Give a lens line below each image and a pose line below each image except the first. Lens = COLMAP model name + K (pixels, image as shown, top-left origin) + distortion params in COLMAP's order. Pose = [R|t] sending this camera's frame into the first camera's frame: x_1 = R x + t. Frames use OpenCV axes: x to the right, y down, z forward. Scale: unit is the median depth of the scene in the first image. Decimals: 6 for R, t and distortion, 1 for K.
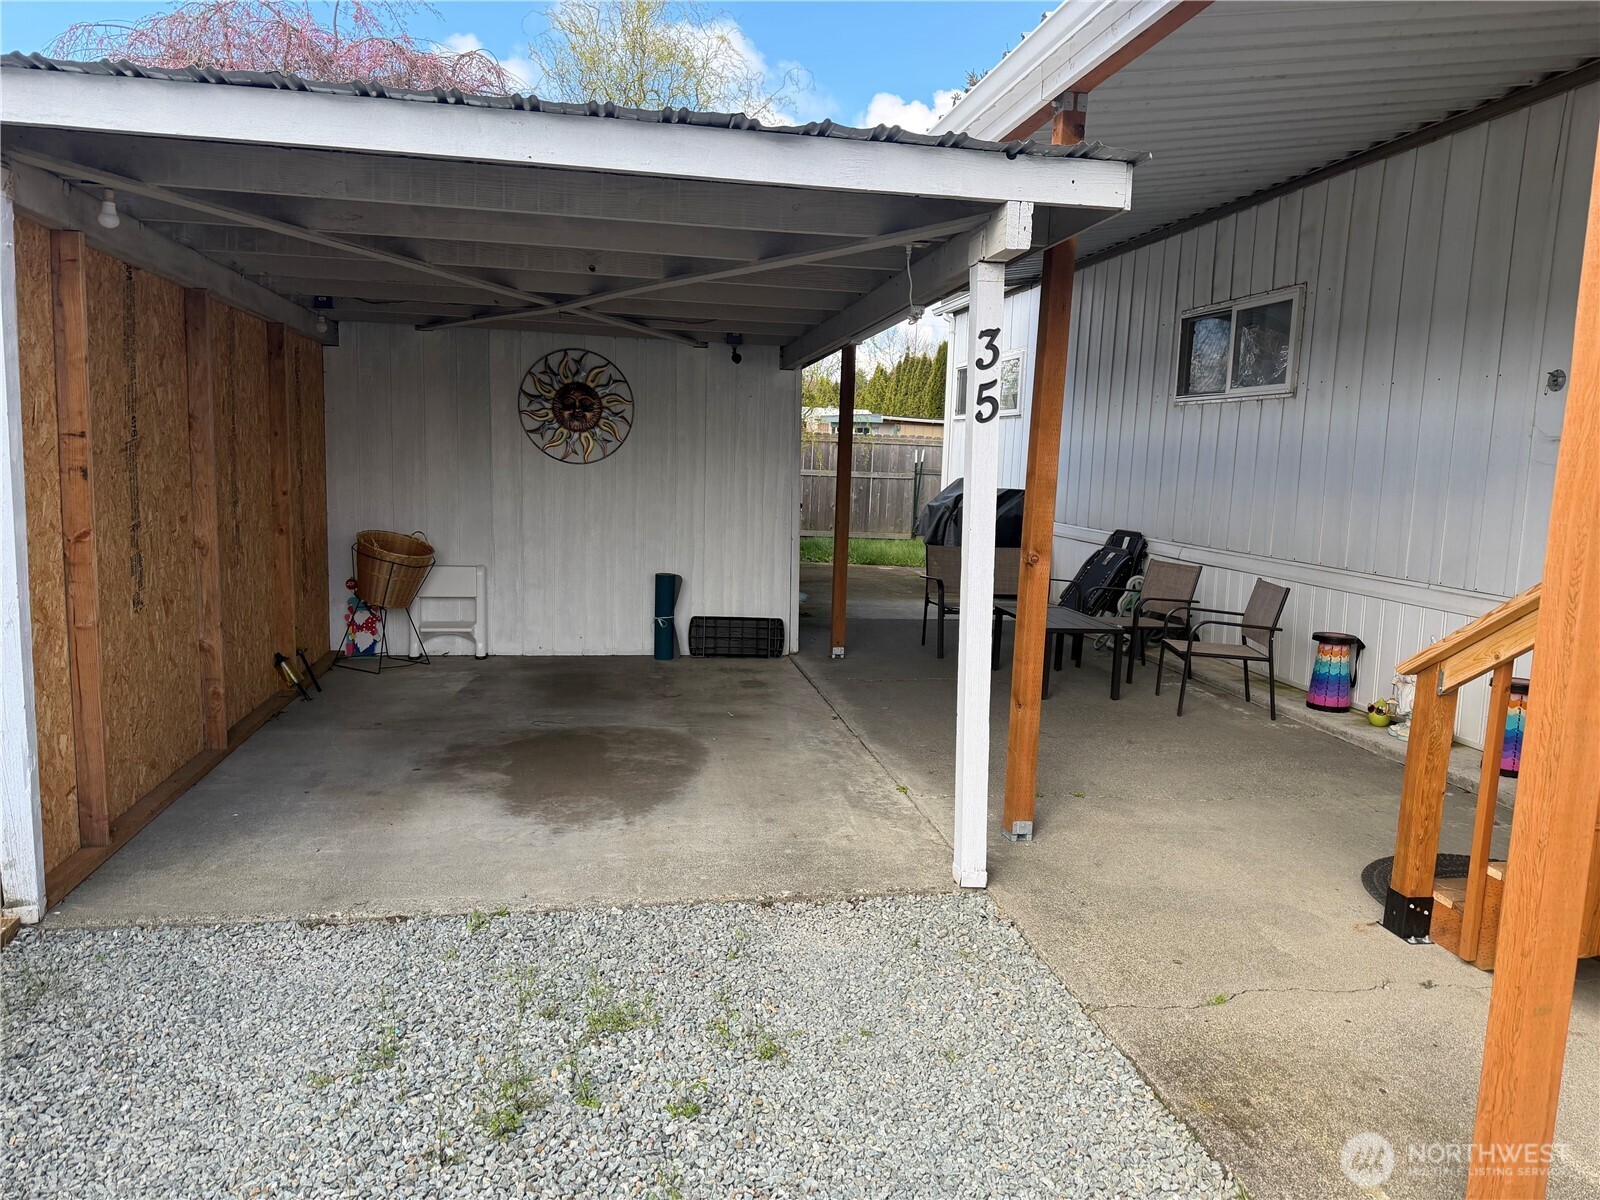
lens RADIAL K [[1138.2, 0, 793.0], [0, 1138.2, 608.6], [0, 0, 1]] dist [0.066854, -0.094869]
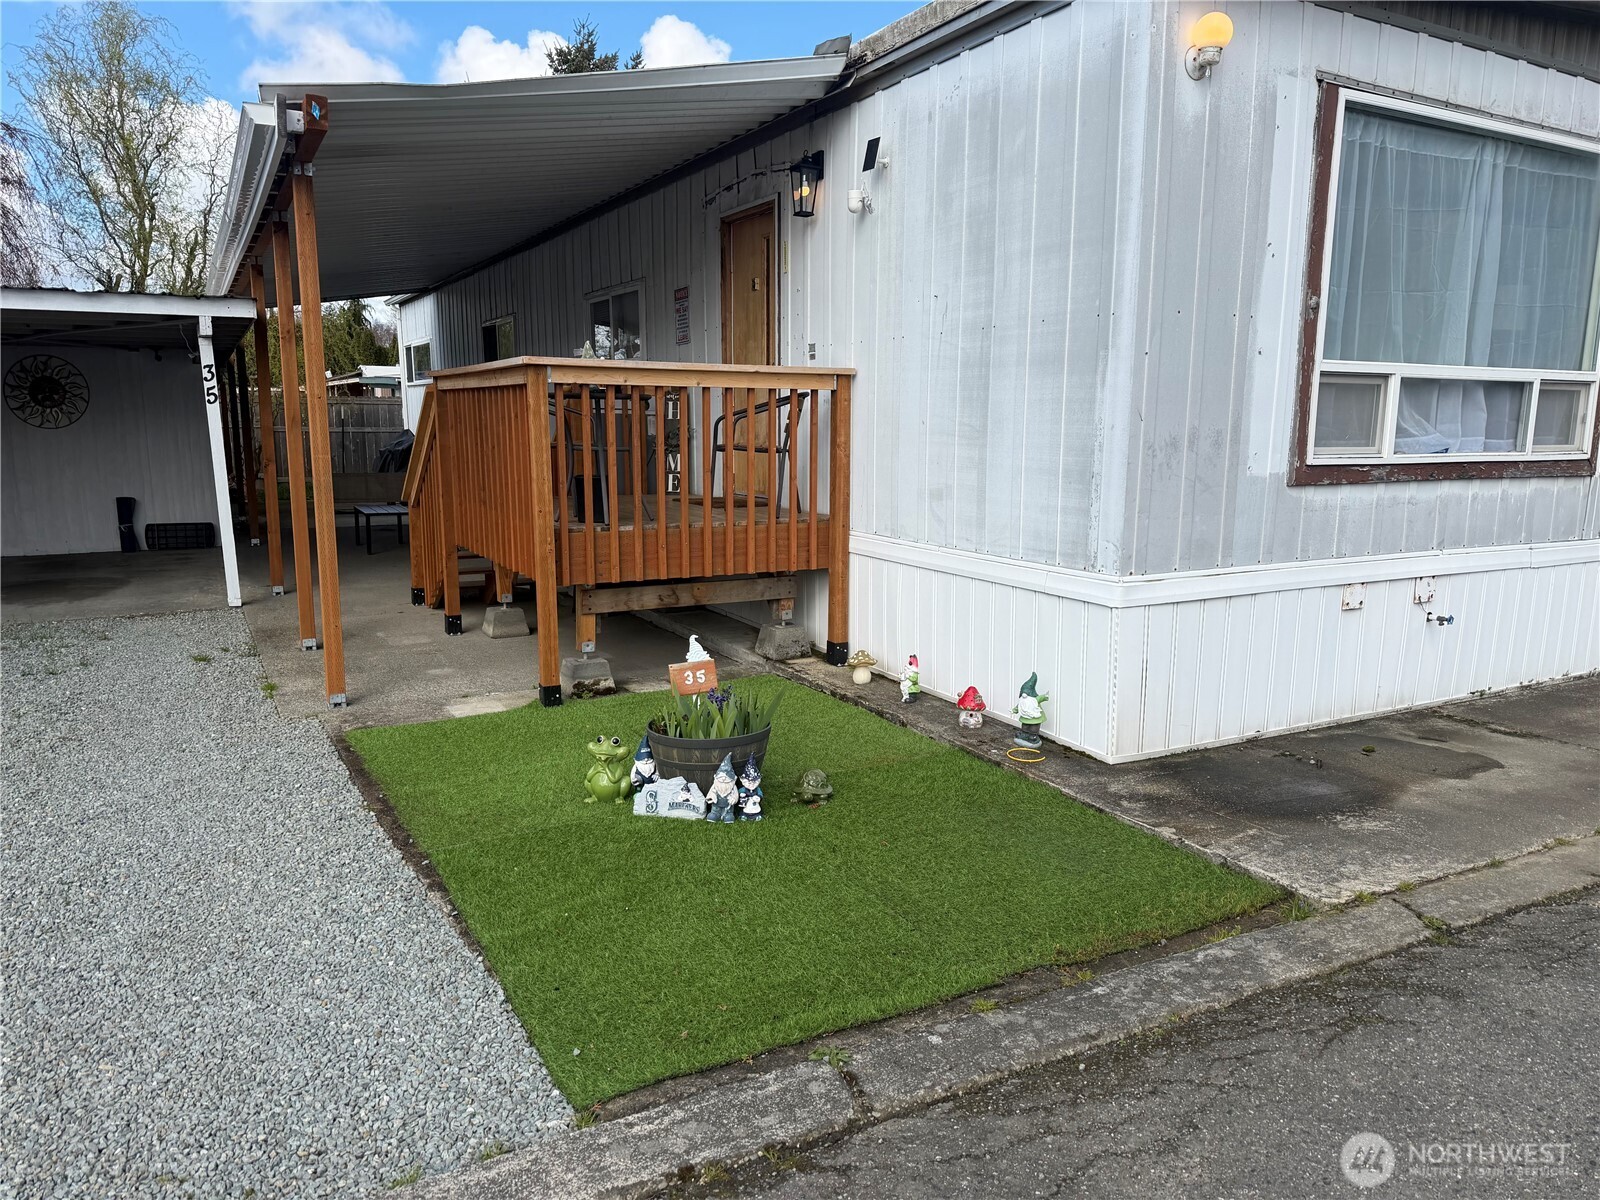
lens RADIAL K [[1138.2, 0, 793.0], [0, 1138.2, 608.6], [0, 0, 1]] dist [0.066854, -0.094869]
pose [[0.947542, -0.083035, 0.308657, 0.263671], [0.070379, 0.996168, 0.051933, 0.106573], [-0.311787, -0.027485, 0.949754, -0.806740]]
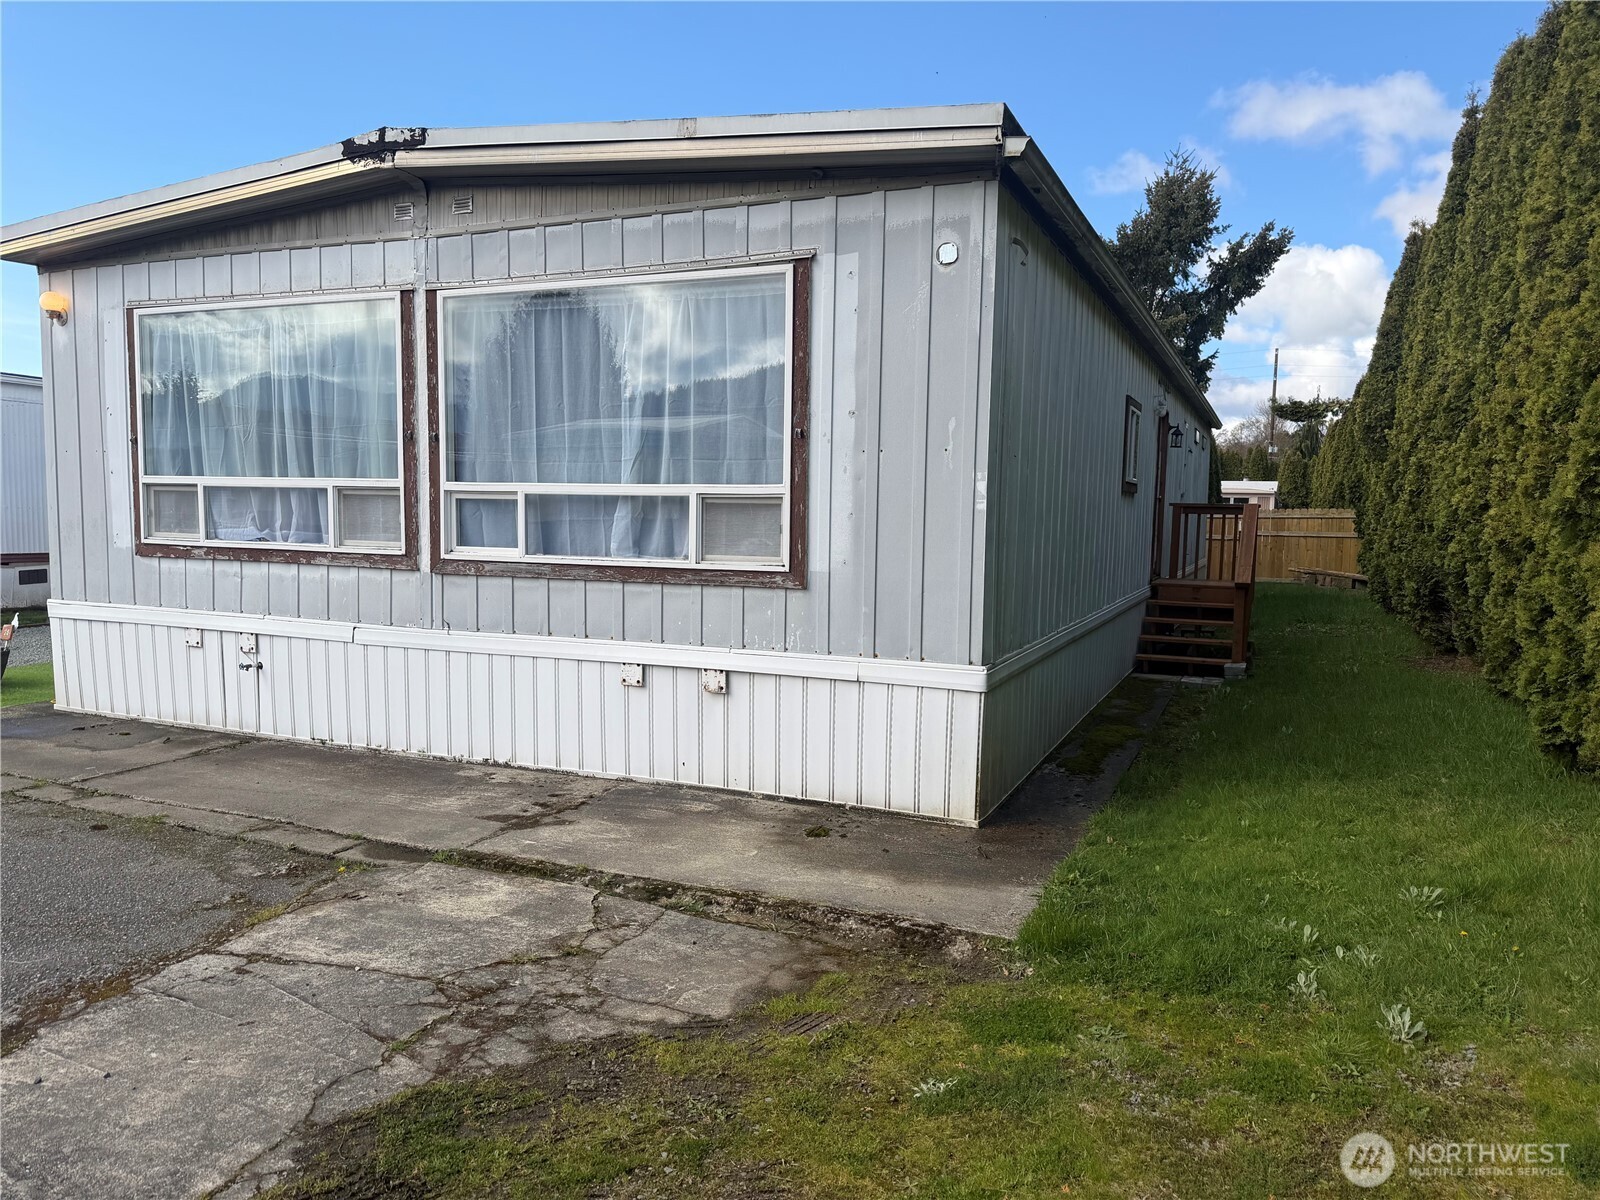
lens RADIAL K [[1138.2, 0, 793.0], [0, 1138.2, 608.6], [0, 0, 1]] dist [0.066854, -0.094869]
pose [[0.834032, 0.025731, -0.551116, 1.848185], [-0.068775, 0.995969, -0.057580, 0.158335], [0.547413, 0.085926, 0.832439, -0.797227]]
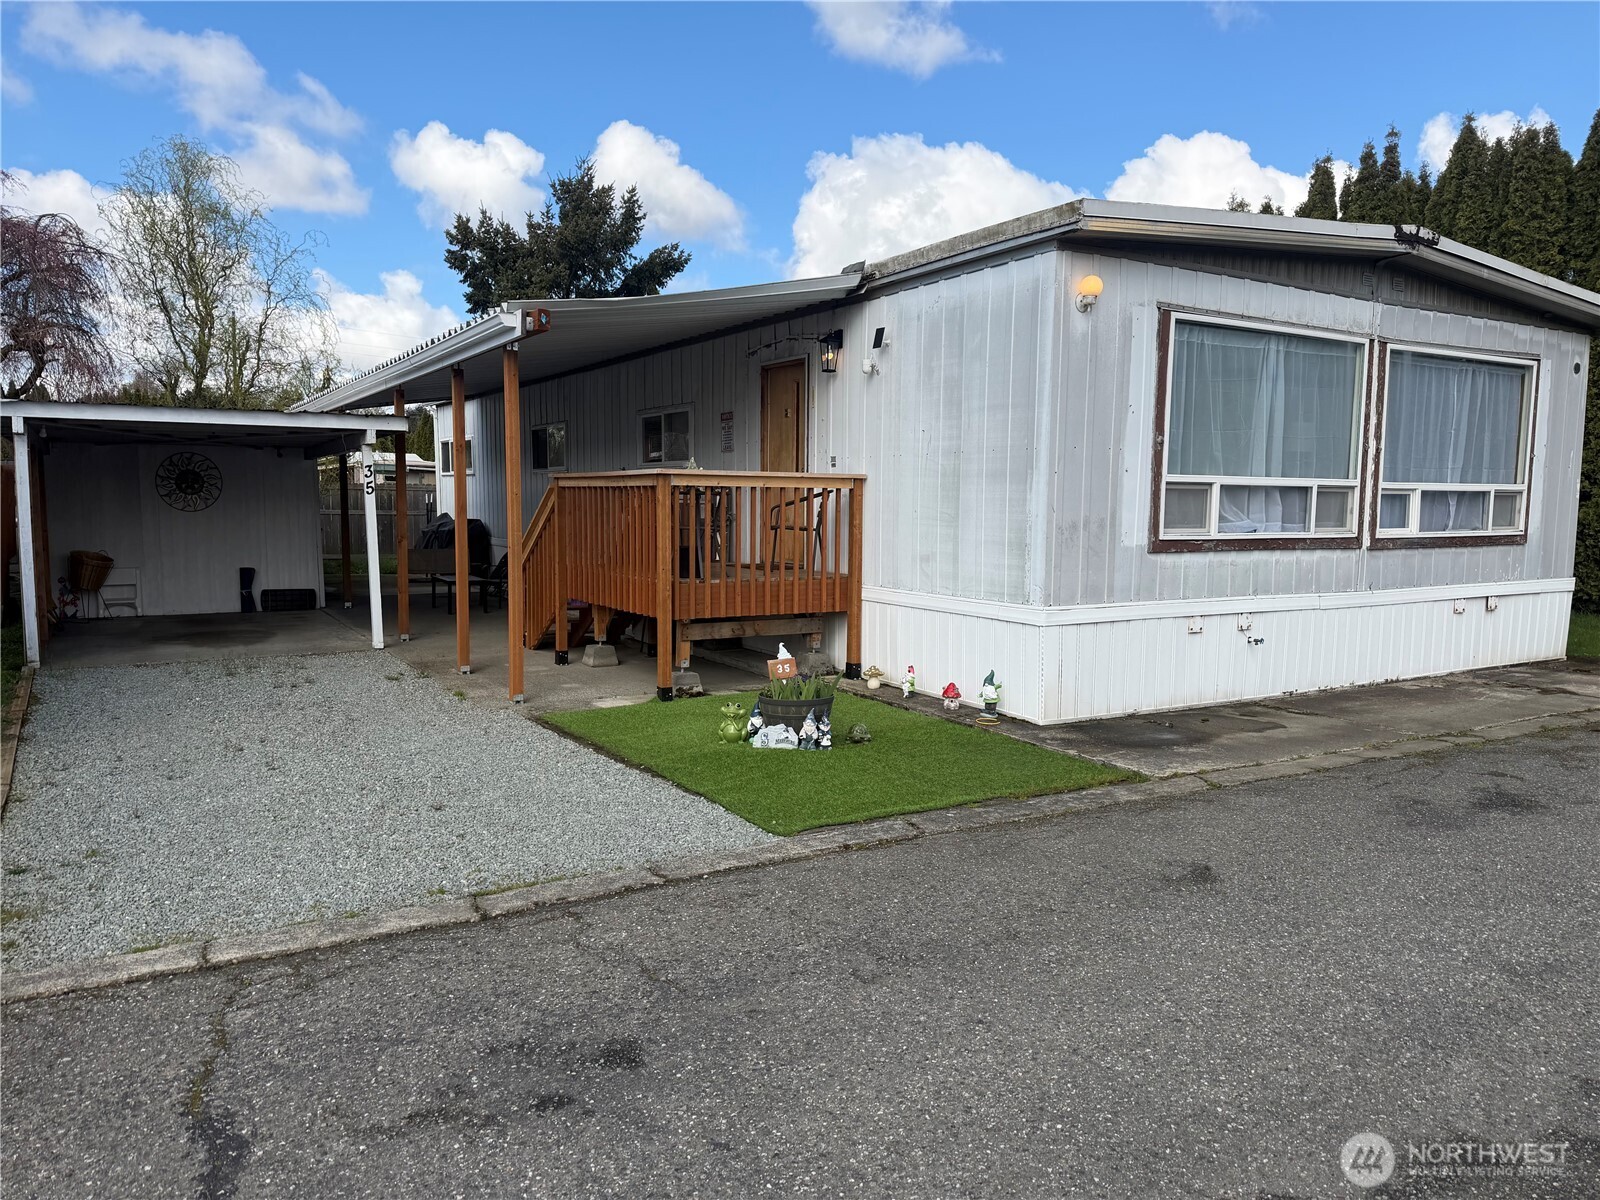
lens RADIAL K [[1116.3, 0, 796.3], [0, 1116.3, 600.1], [0, 0, 1]] dist [0.154202, -0.269507]
pose [[0.932459, -0.058363, 0.356531, 0.065140], [0.071176, 0.997201, -0.022911, 0.135655], [-0.354196, 0.046740, 0.934003, -1.126342]]
